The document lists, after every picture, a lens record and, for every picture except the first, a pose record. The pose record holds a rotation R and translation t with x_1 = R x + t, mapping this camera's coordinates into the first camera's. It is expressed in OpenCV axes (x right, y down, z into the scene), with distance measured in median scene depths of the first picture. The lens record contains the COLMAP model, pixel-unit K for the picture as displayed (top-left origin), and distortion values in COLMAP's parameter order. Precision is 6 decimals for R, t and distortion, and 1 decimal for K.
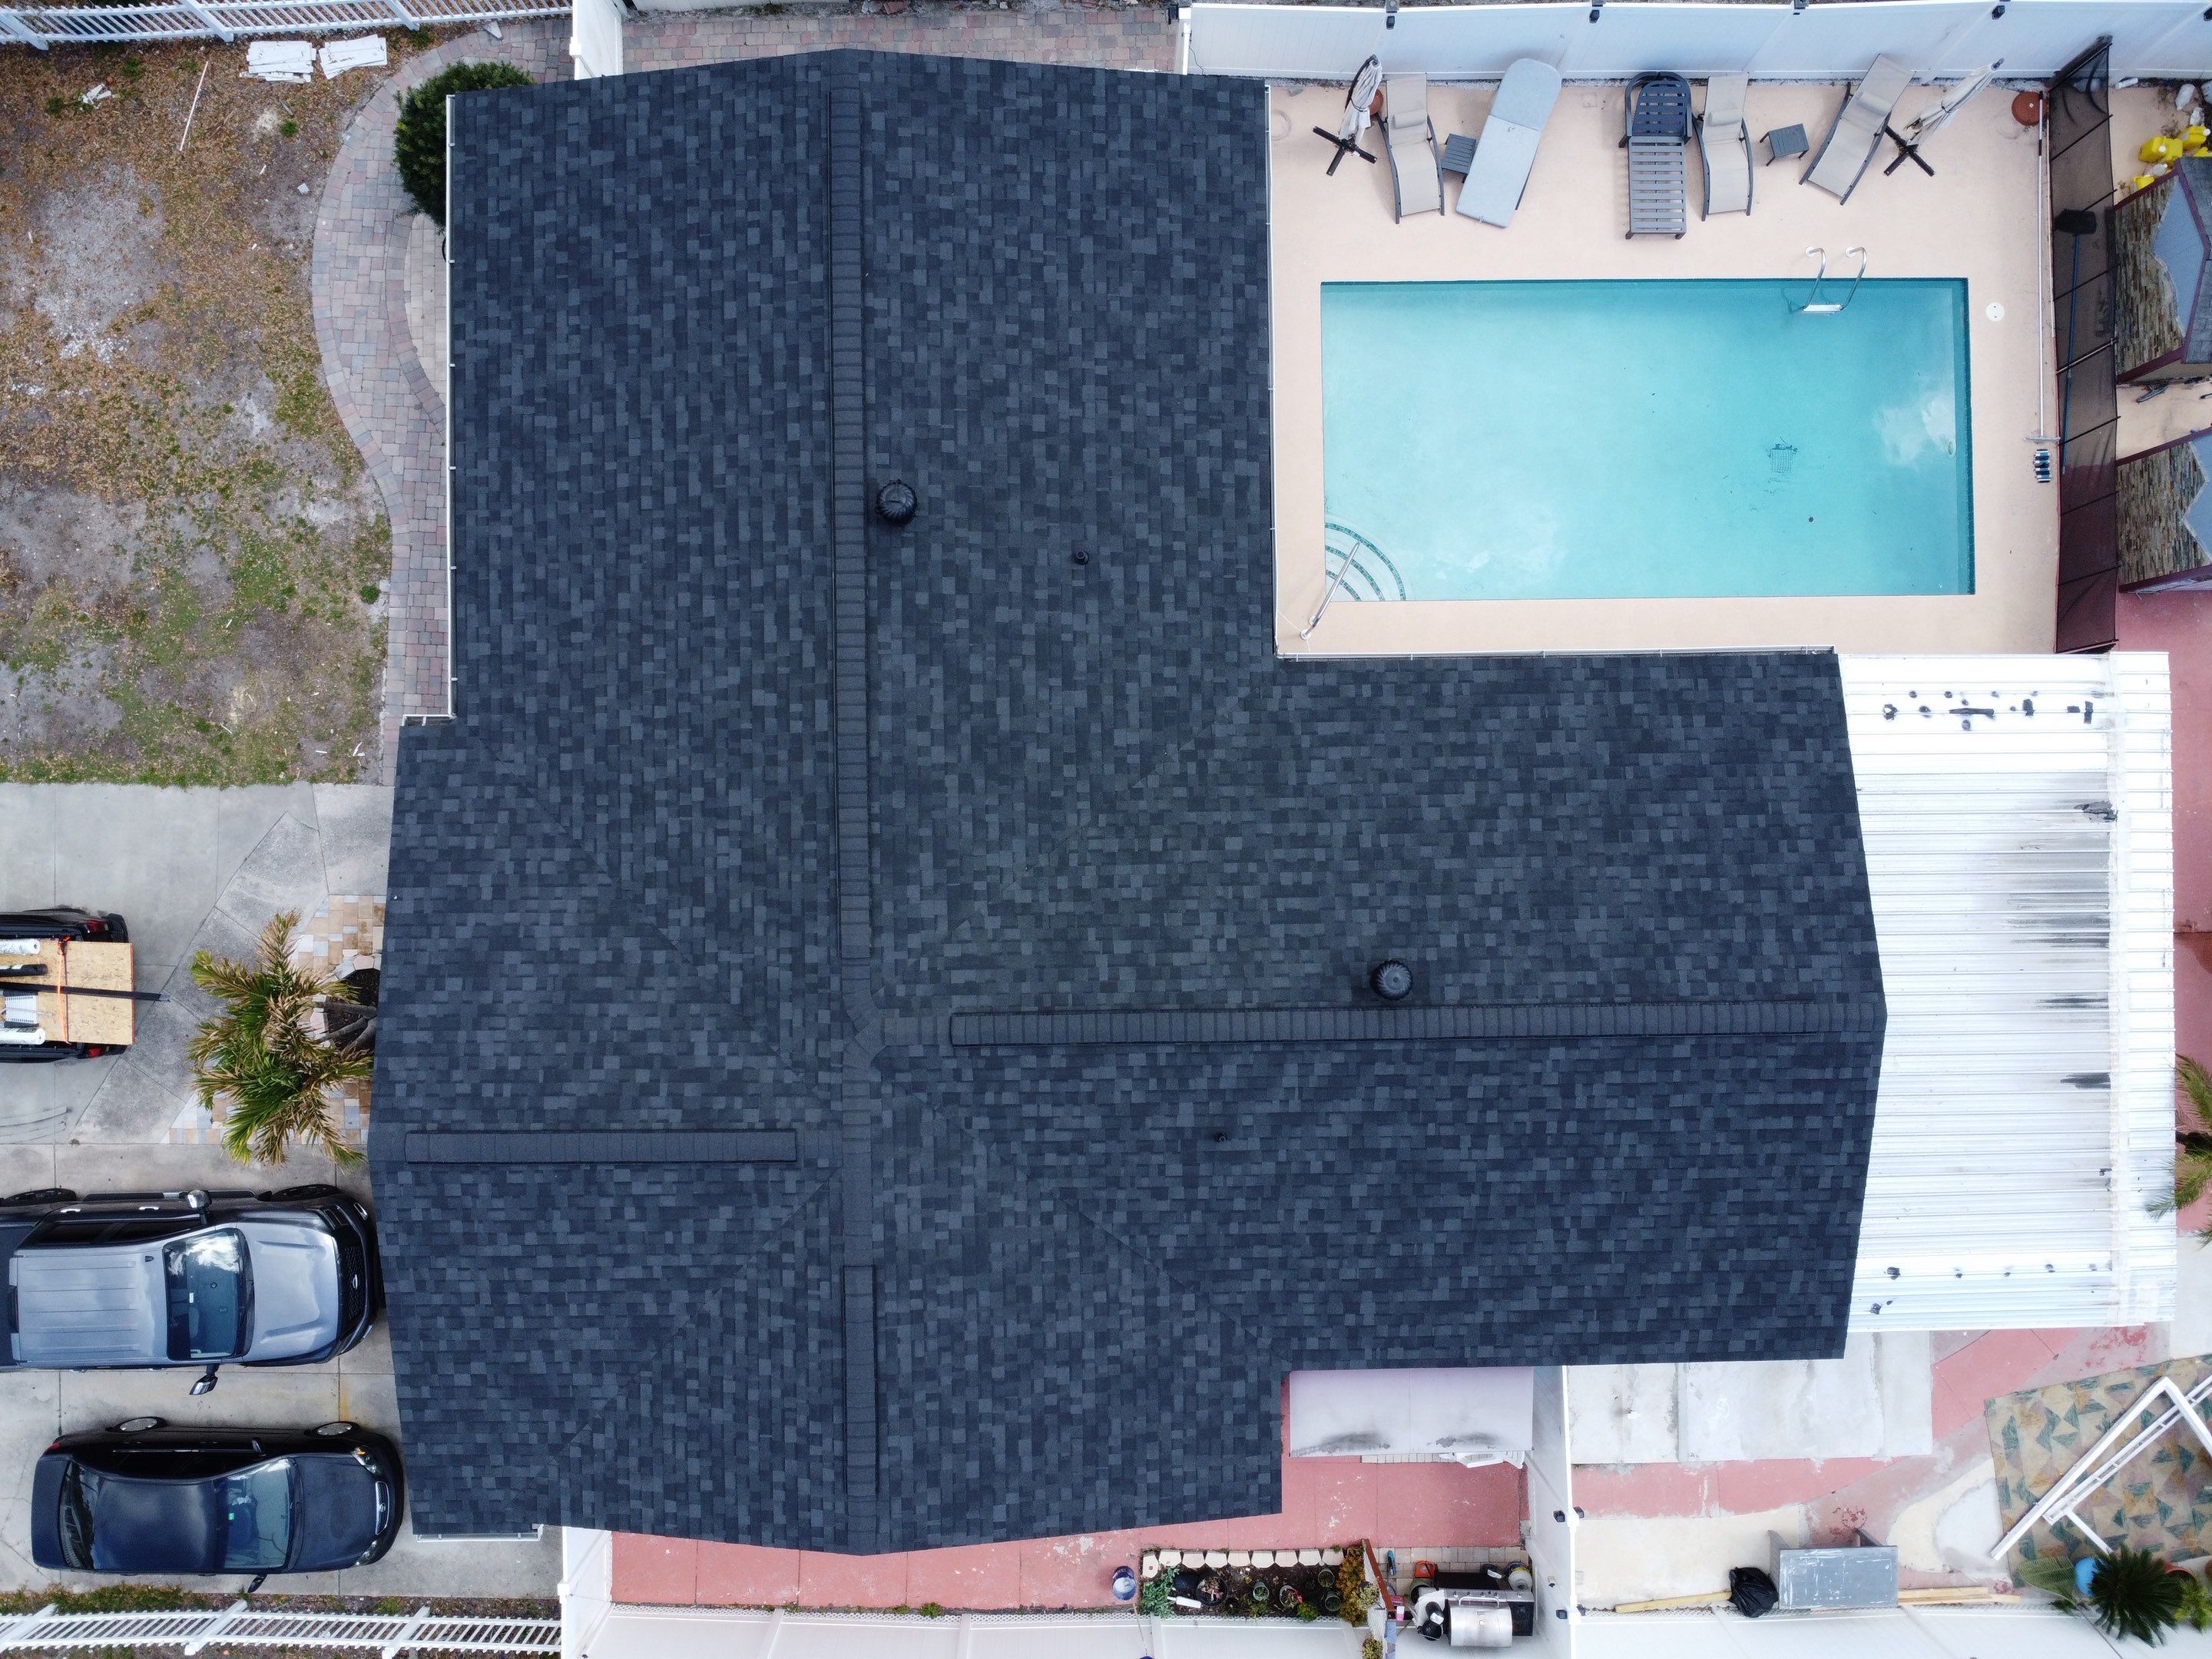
lens RADIAL K [[1610.7, 0, 1093.9], [0, 1610.7, 817.9], [0, 0, 1]] dist [-0.038094, 0.008651]
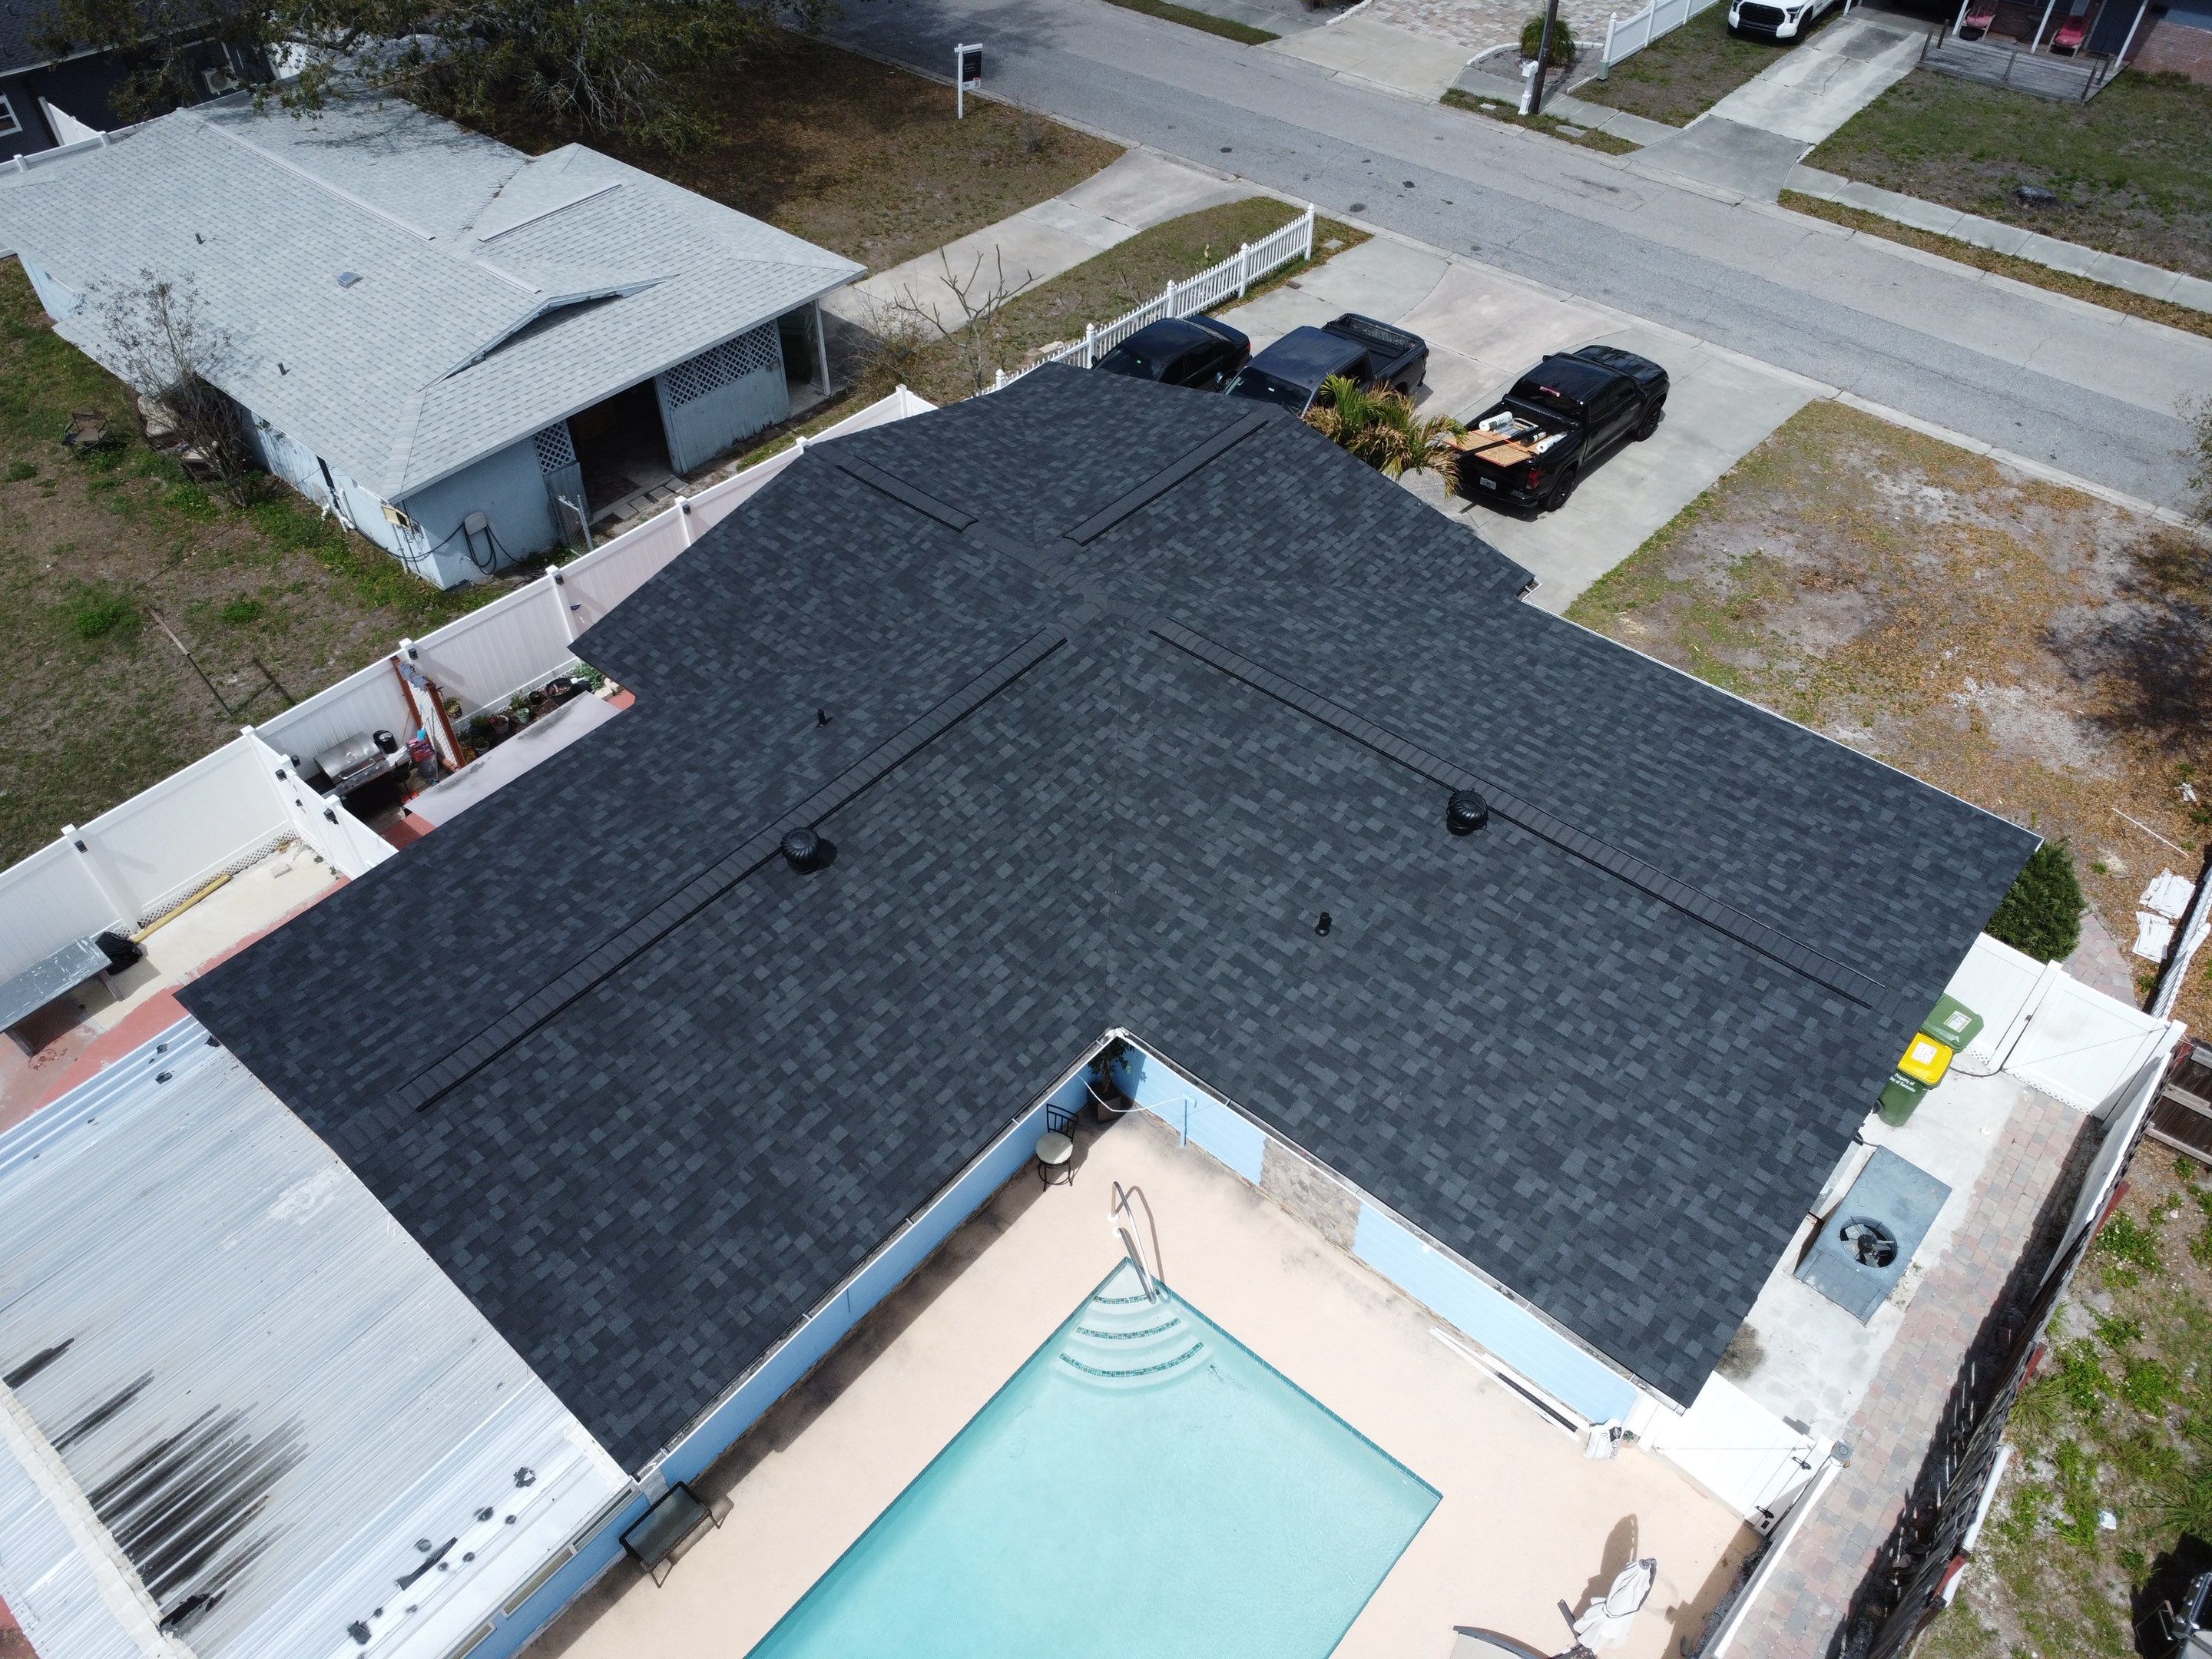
lens RADIAL K [[1610.7, 0, 1094.9], [0, 1610.7, 813.3], [0, 0, 1]] dist [-0.038094, 0.008651]
pose [[-0.662186, 0.530141, -0.529585, 0.562872], [-0.749321, -0.463534, 0.472921, -0.486066], [0.005234, 0.709990, 0.704192, 0.257463]]
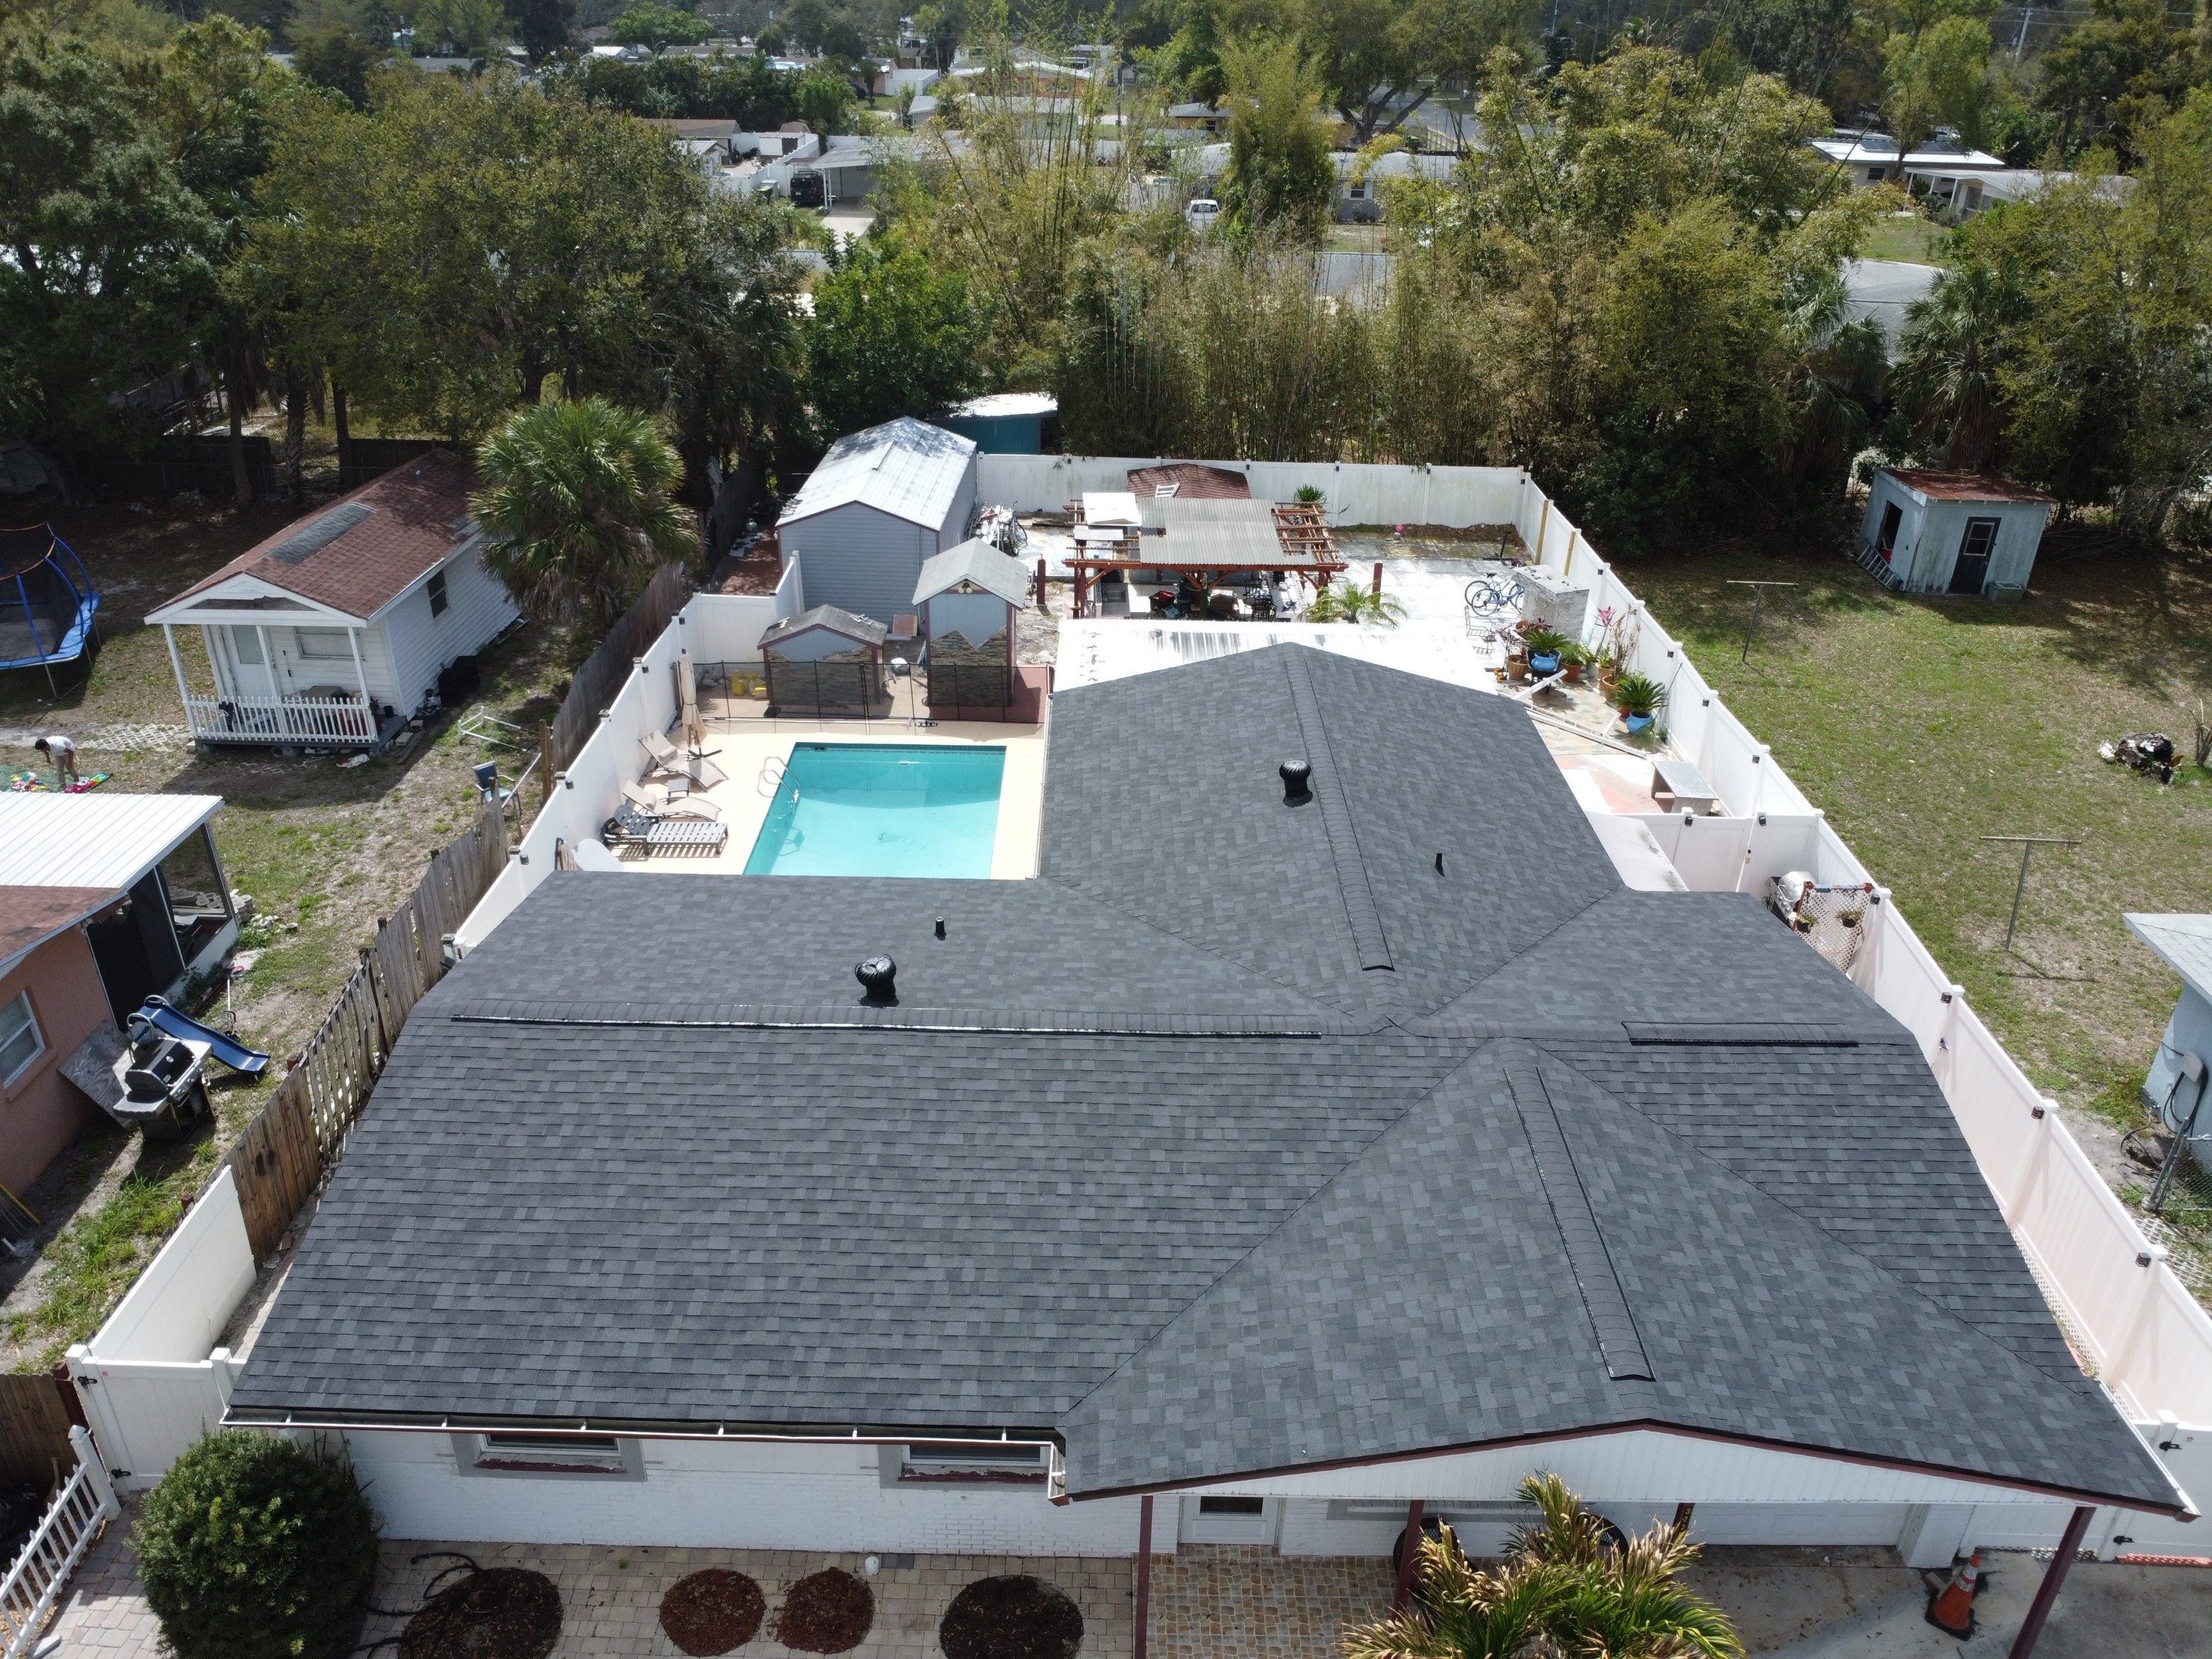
lens RADIAL K [[1610.7, 0, 1097.0], [0, 1610.7, 815.5], [0, 0, 1]] dist [-0.038094, 0.008651]
pose [[0.020651, -0.463538, 0.885836, -0.949292], [0.999634, 0.025051, -0.010196, -0.043968], [-0.017465, 0.885723, 0.463886, 0.406130]]
